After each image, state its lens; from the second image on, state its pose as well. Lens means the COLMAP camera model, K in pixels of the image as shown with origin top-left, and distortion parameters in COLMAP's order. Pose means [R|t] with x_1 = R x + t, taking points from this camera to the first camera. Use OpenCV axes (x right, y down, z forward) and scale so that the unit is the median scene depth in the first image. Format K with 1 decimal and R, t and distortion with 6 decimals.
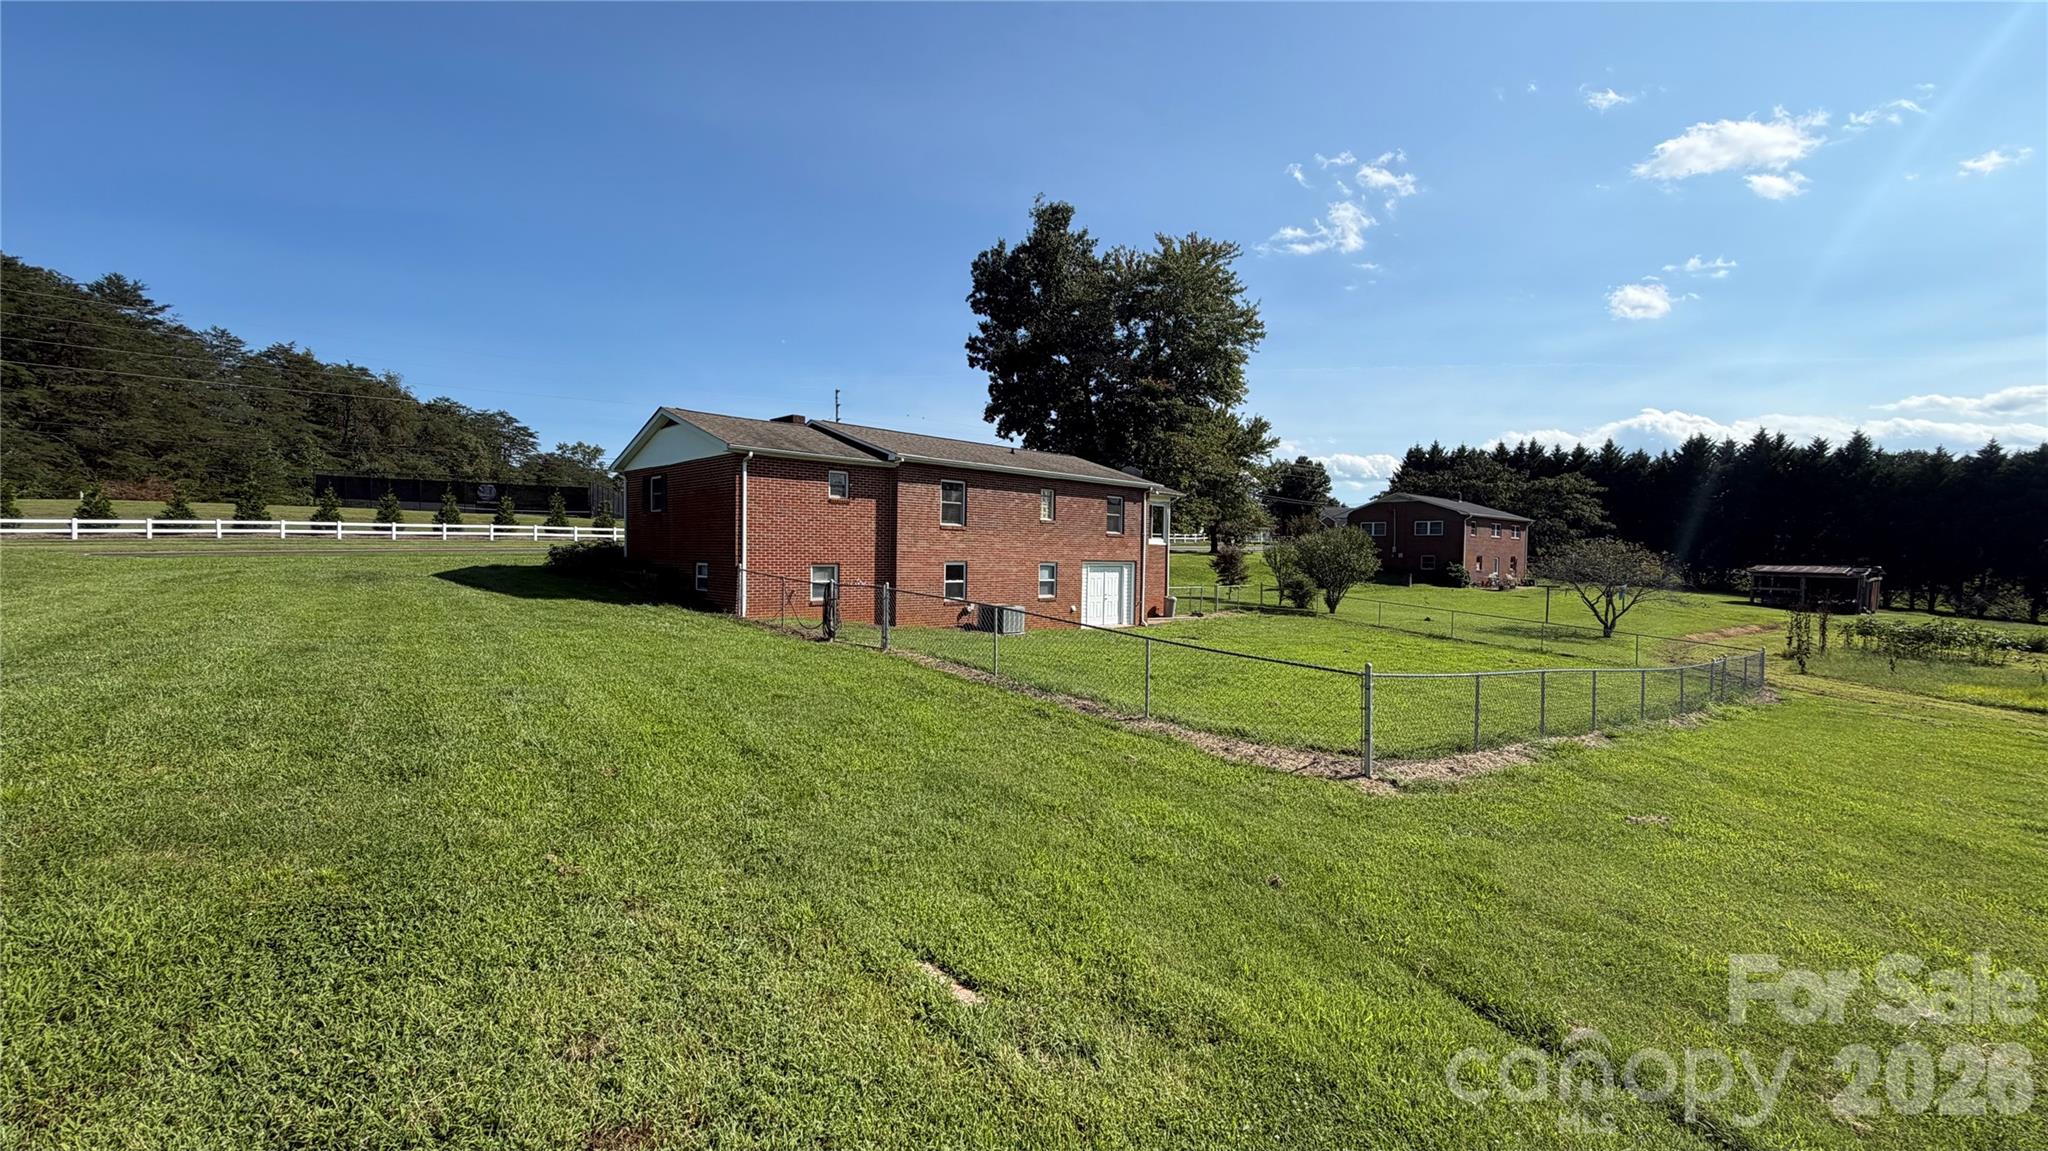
lens RADIAL K [[814.9, 0, 1019.4], [0, 814.9, 574.3], [0, 0, 1]] dist [-0.000629, -0.000227]
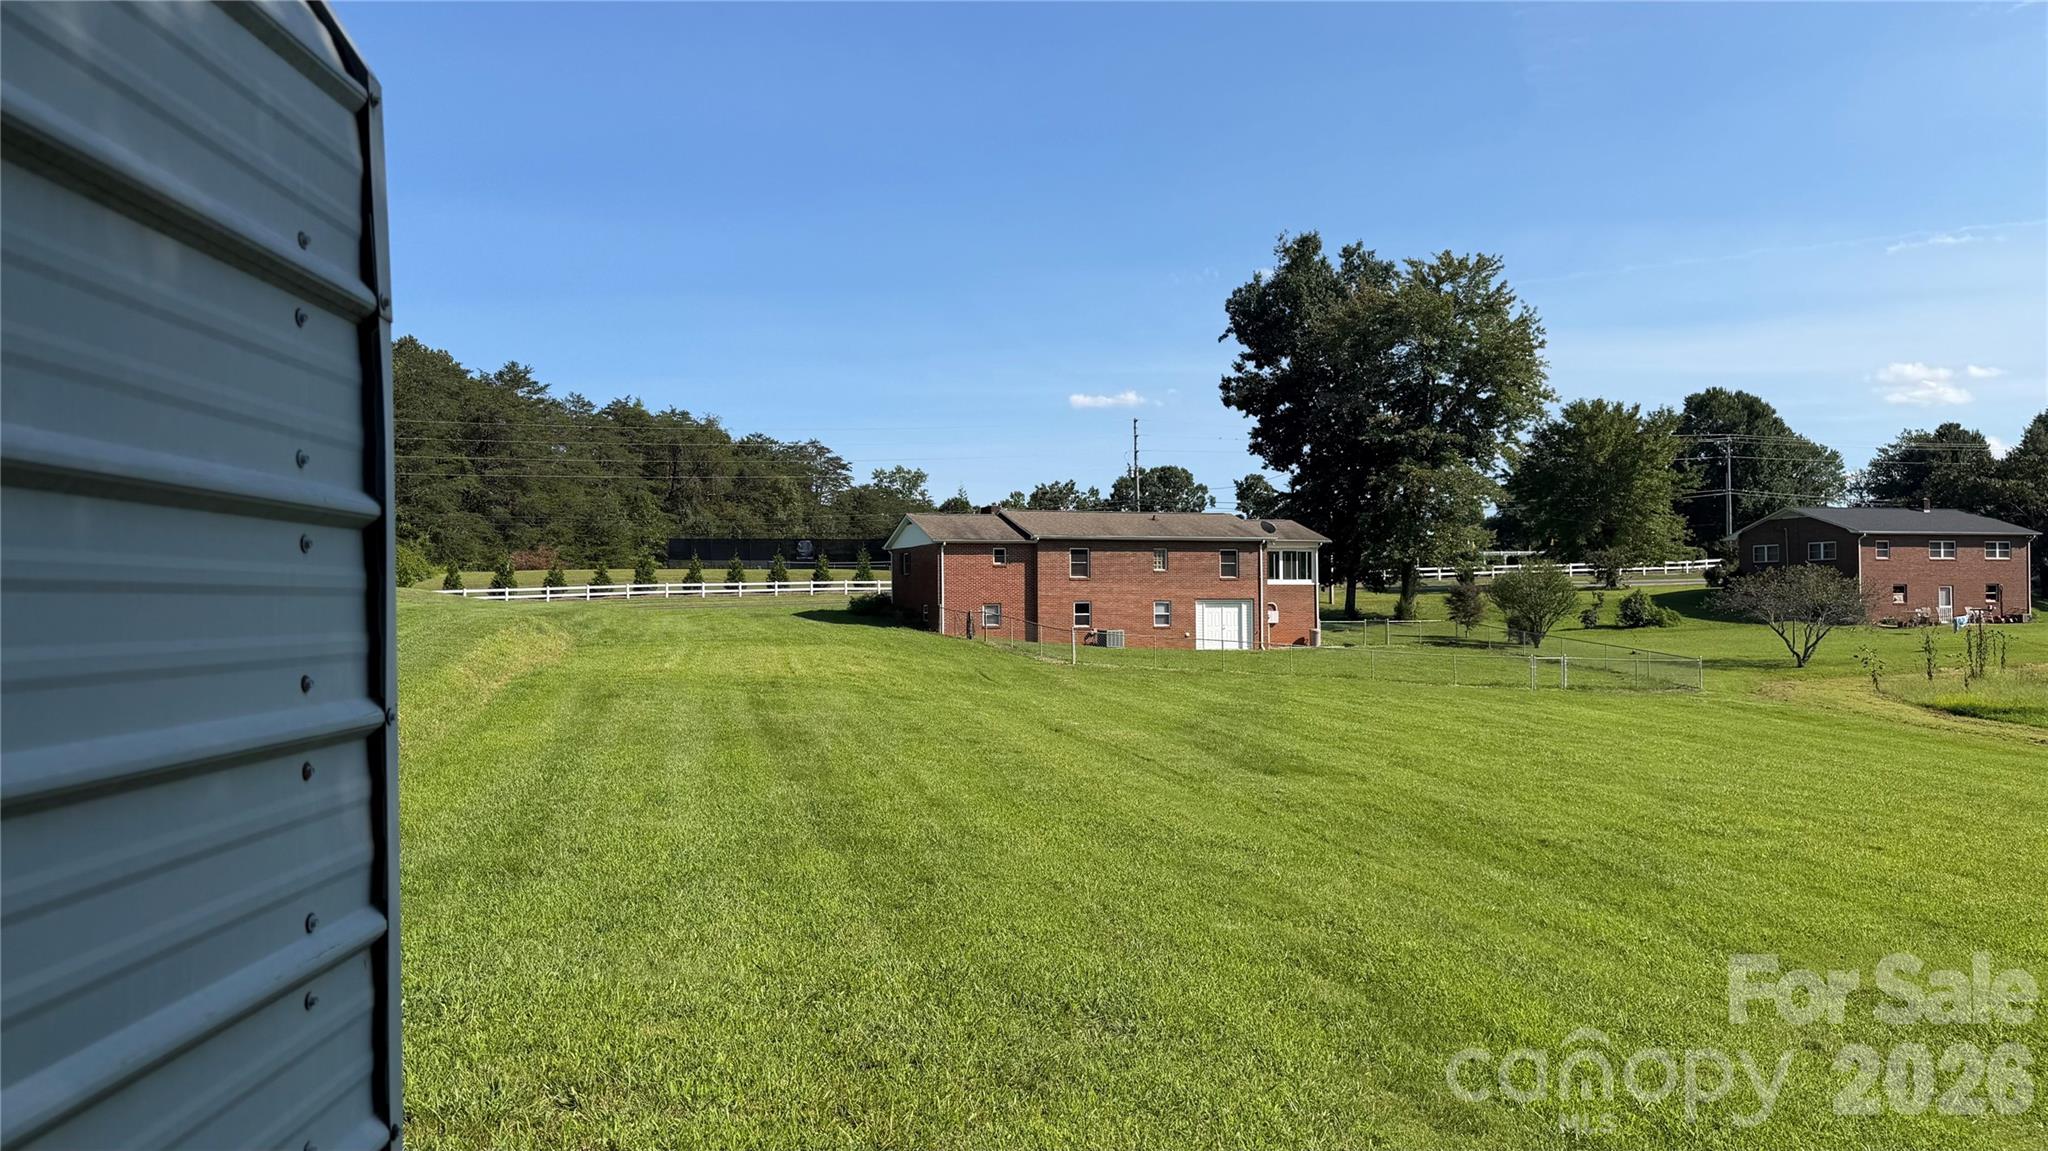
lens RADIAL K [[1428.7, 0, 1016.9], [0, 1428.7, 573.9], [0, 0, 1]] dist [0.122360, -0.191804]
pose [[0.912141, -0.030850, -0.408714, 0.497428], [0.011829, 0.998729, -0.048987, 0.034665], [0.409706, 0.039848, 0.911347, -0.815122]]
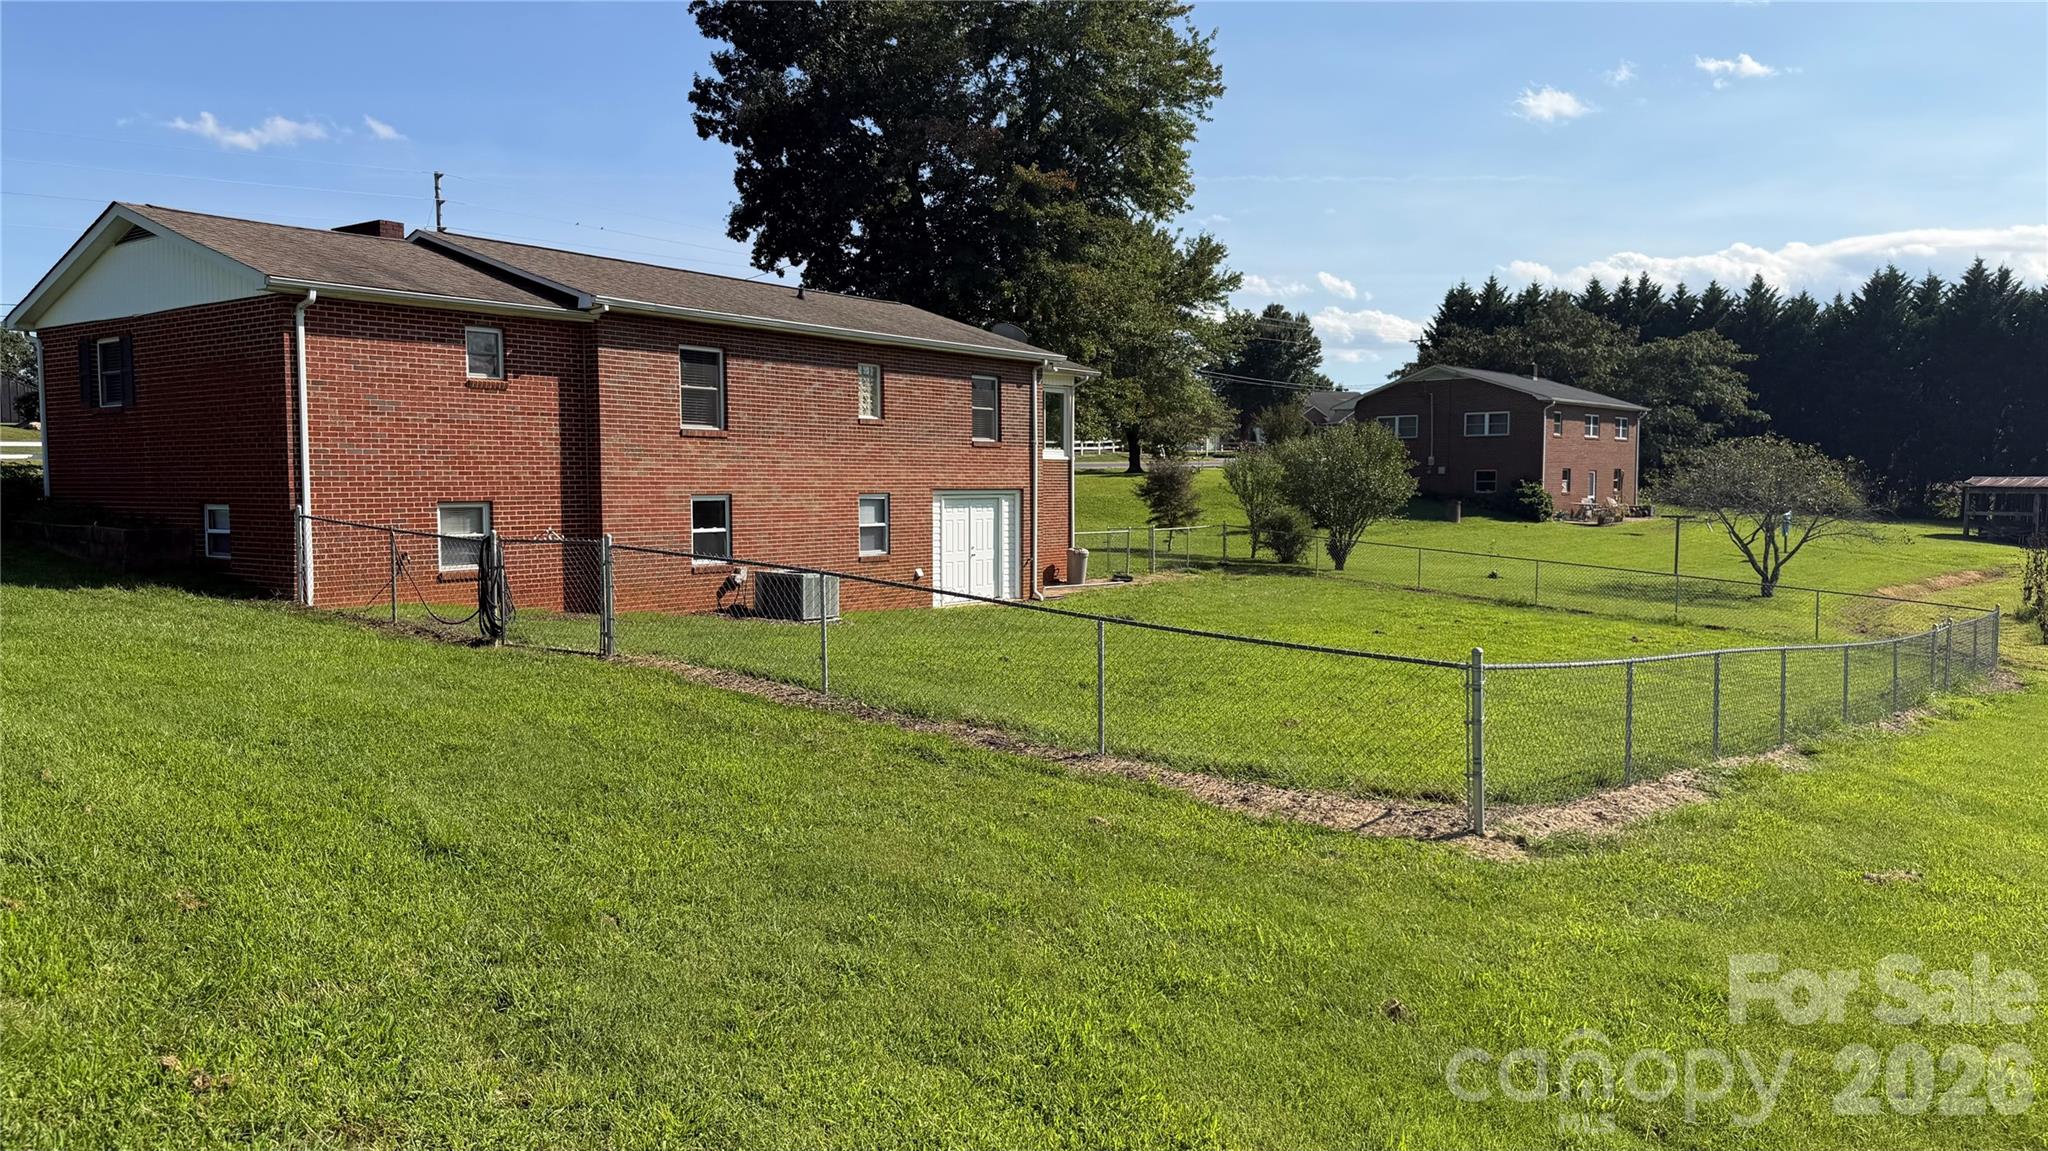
lens RADIAL K [[1428.7, 0, 1016.9], [0, 1428.7, 573.9], [0, 0, 1]] dist [0.122360, -0.191804]
pose [[0.986925, -0.027549, 0.158806, -0.016090], [0.020884, 0.998836, 0.043486, 0.000203], [-0.159819, -0.039601, 0.986352, -0.000443]]
